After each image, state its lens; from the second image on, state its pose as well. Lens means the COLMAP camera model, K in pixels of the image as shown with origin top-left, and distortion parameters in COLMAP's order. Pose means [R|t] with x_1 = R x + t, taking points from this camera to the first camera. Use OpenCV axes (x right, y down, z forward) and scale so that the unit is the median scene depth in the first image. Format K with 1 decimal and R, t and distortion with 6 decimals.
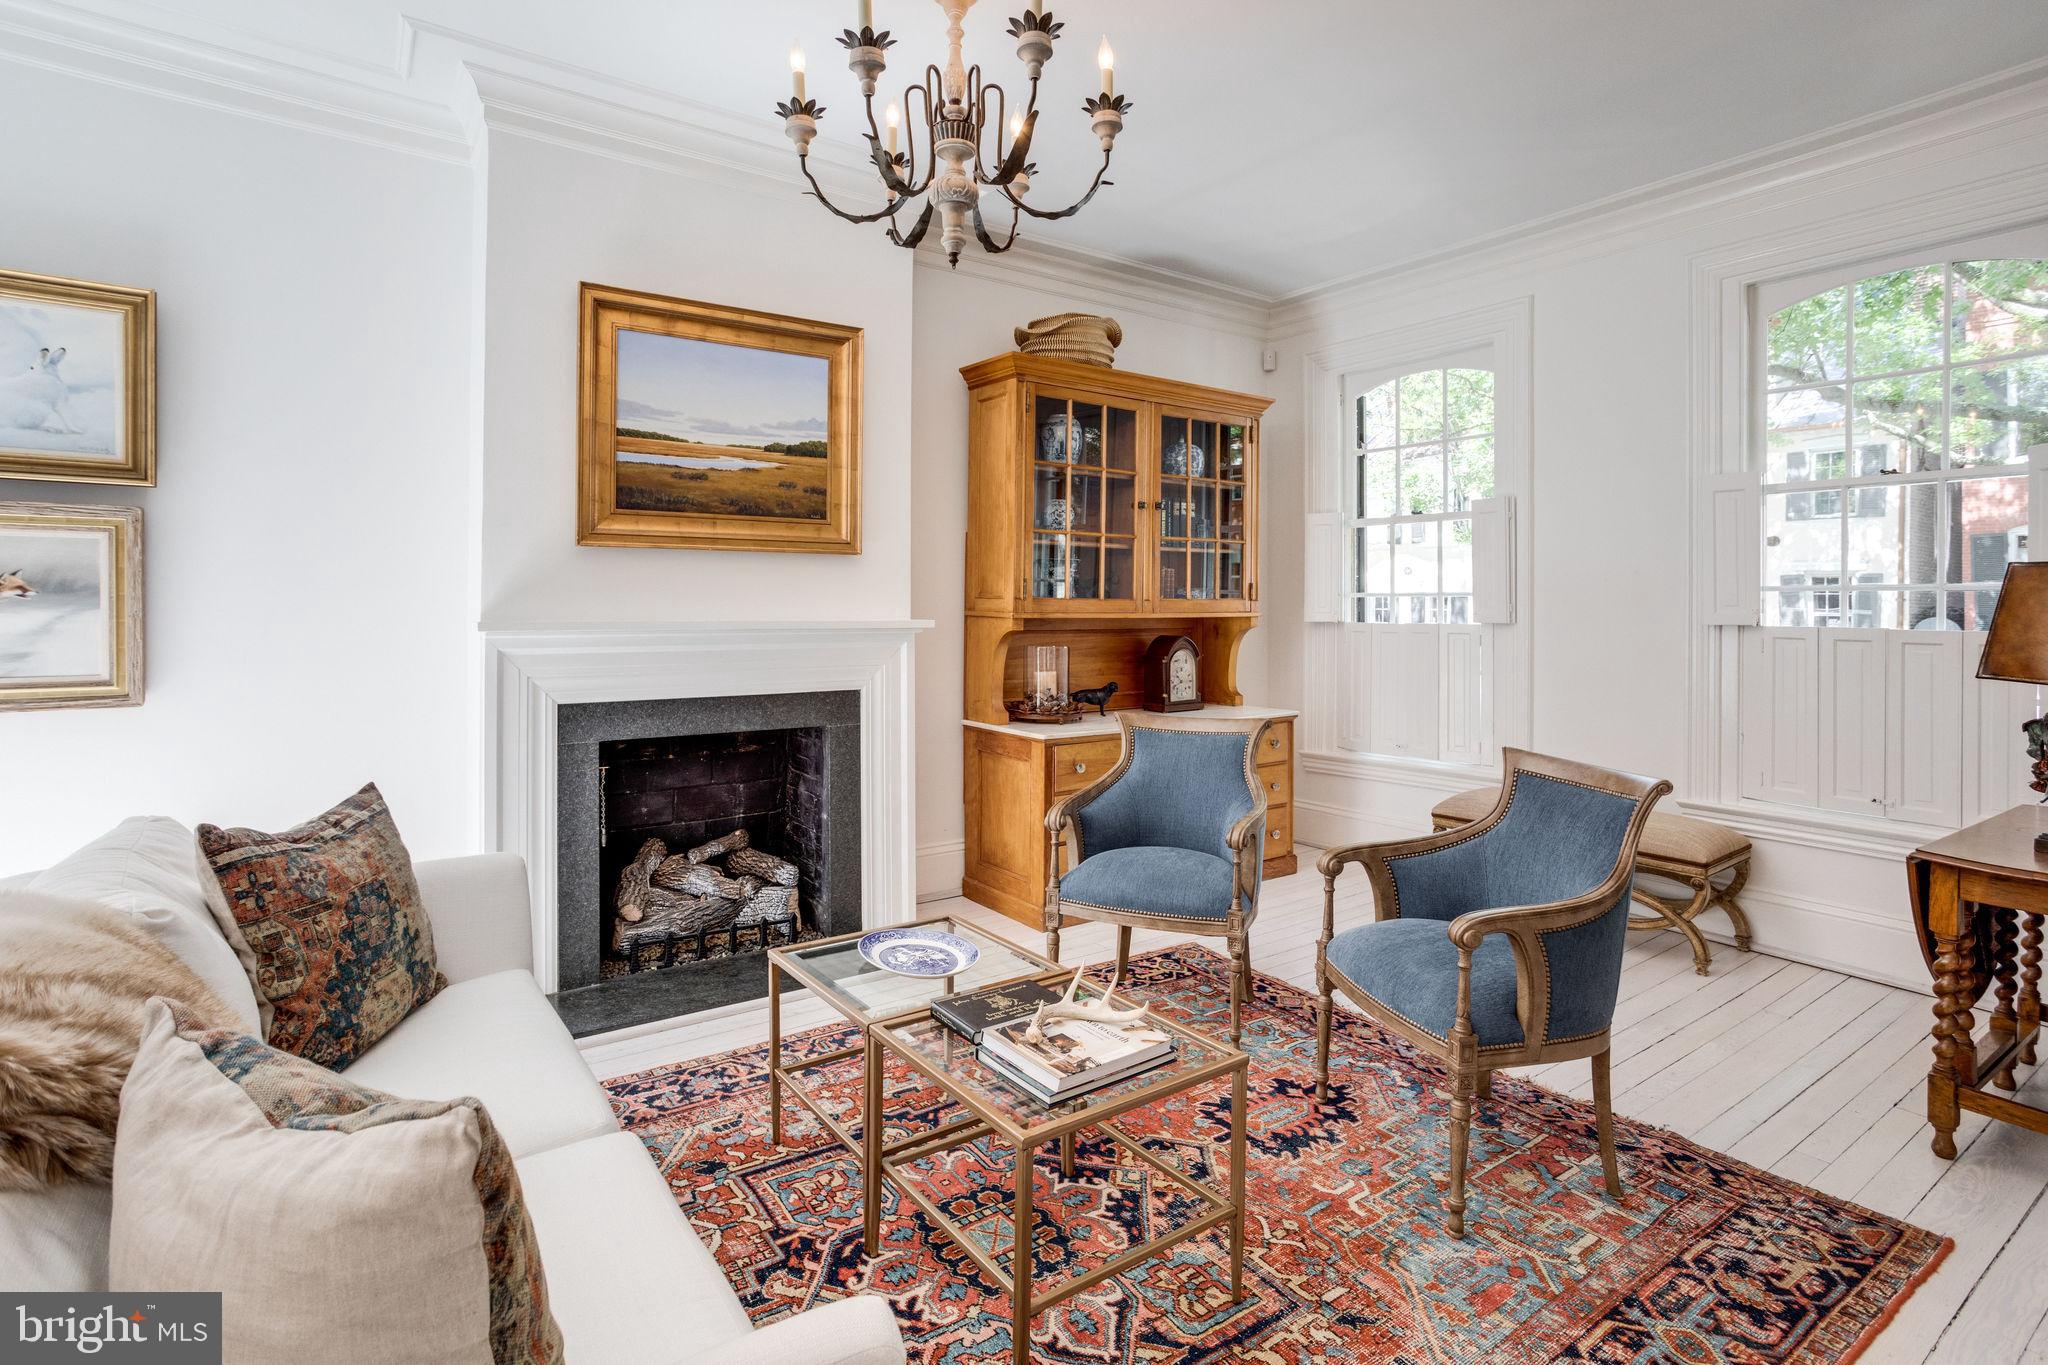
lens RADIAL K [[1000.5, 0, 980.7], [0, 1000.5, 658.4], [0, 0, 1]] dist [-0.030183, 0.028535]
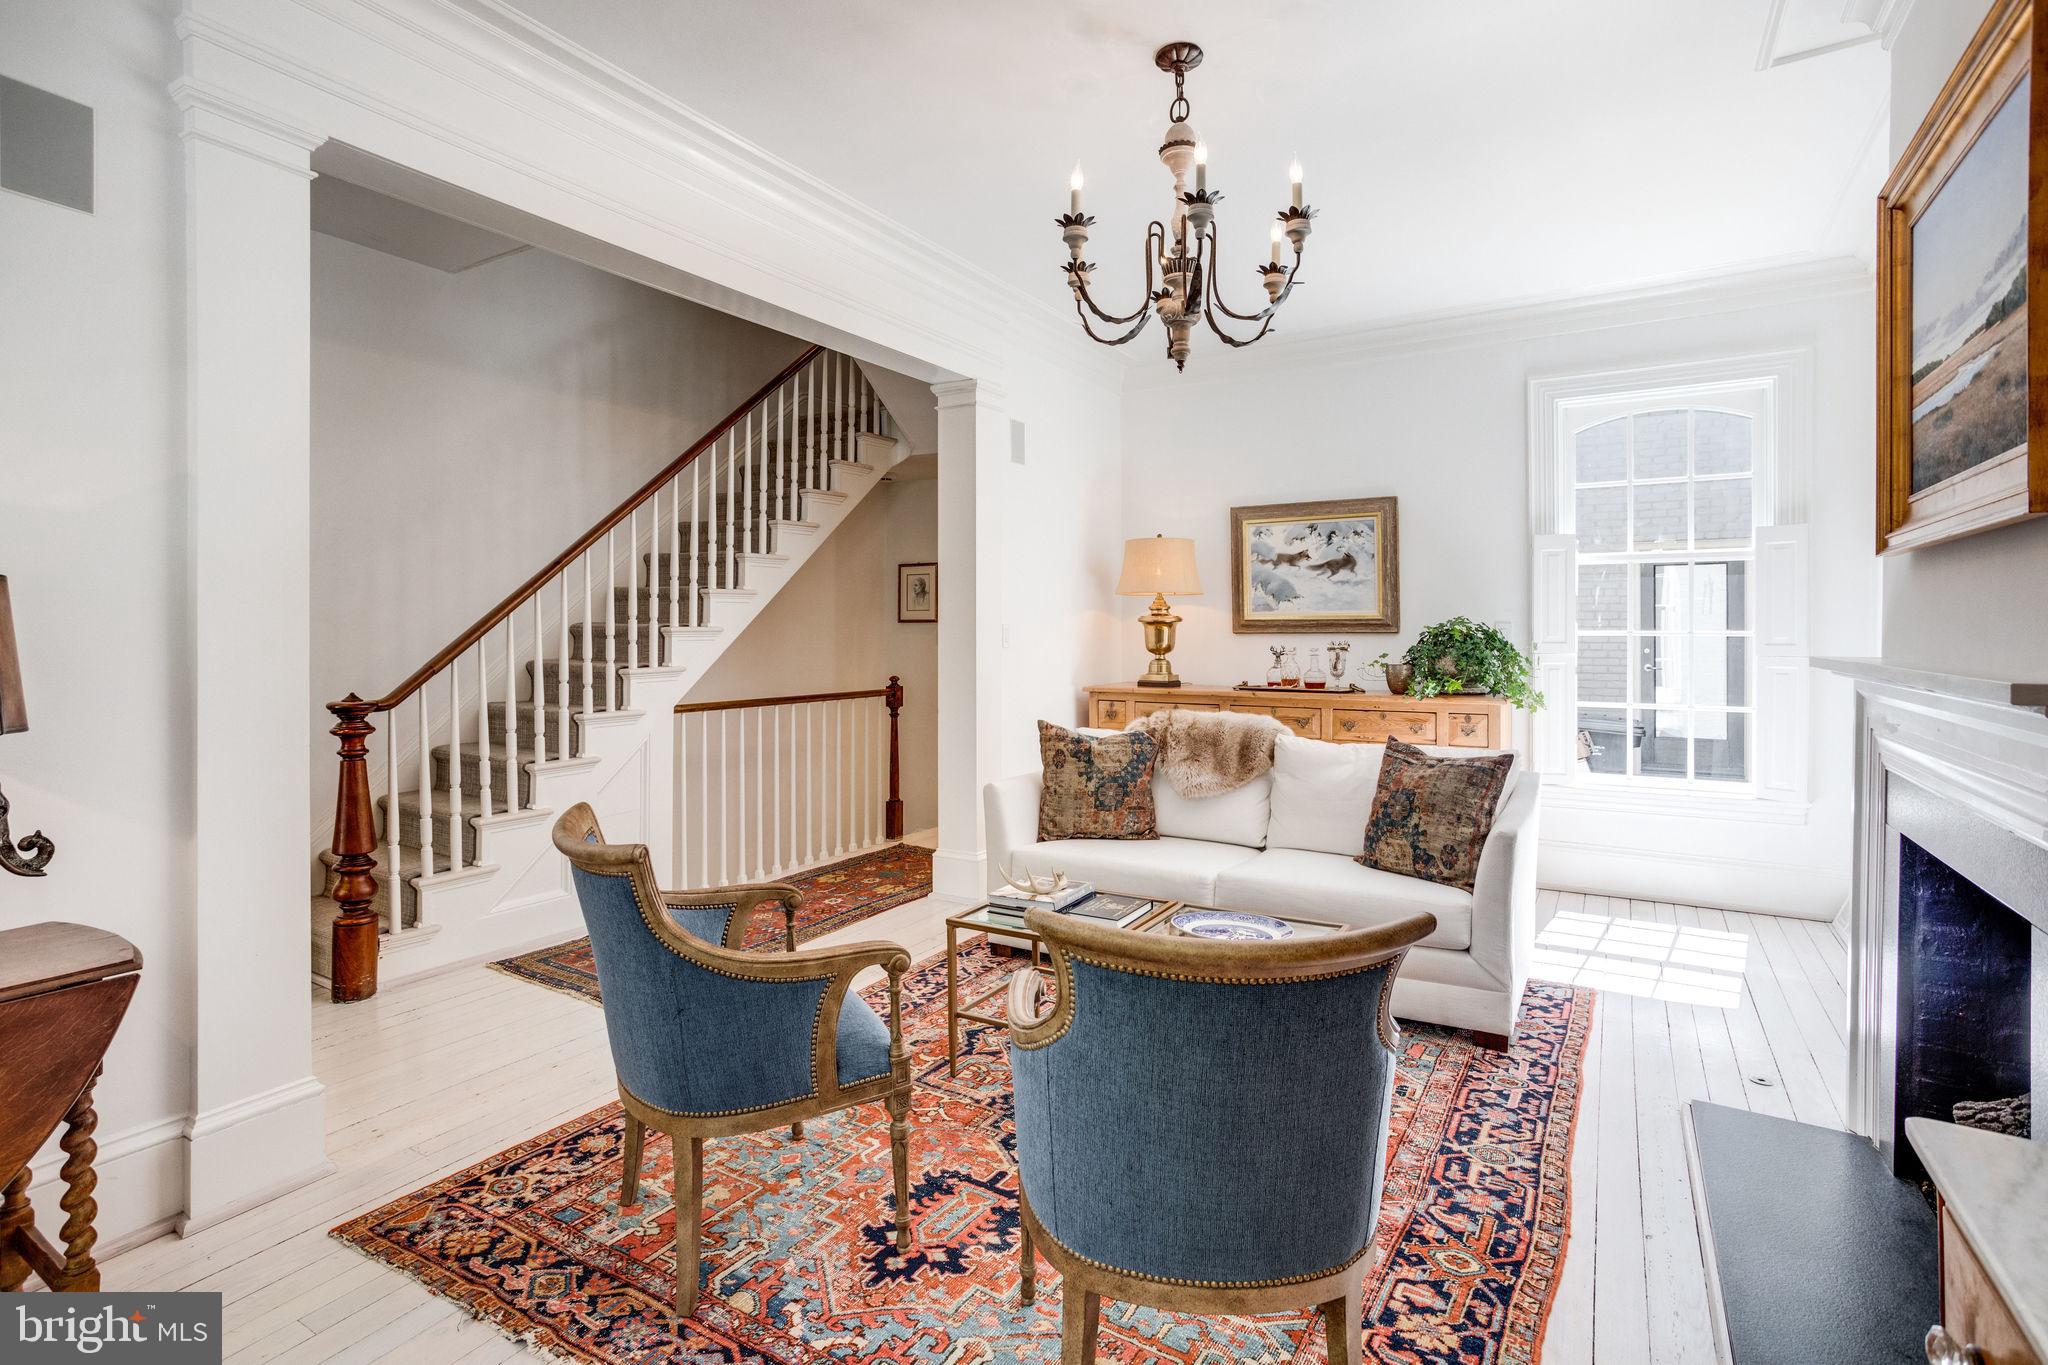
lens RADIAL K [[1000.5, 0, 980.7], [0, 1000.5, 658.4], [0, 0, 1]] dist [-0.030183, 0.028535]
pose [[-0.915301, 0.003911, -0.402751, 0.617341], [-0.025952, 0.997302, 0.068664, -0.080704], [0.401933, 0.073300, -0.912731, 1.751811]]
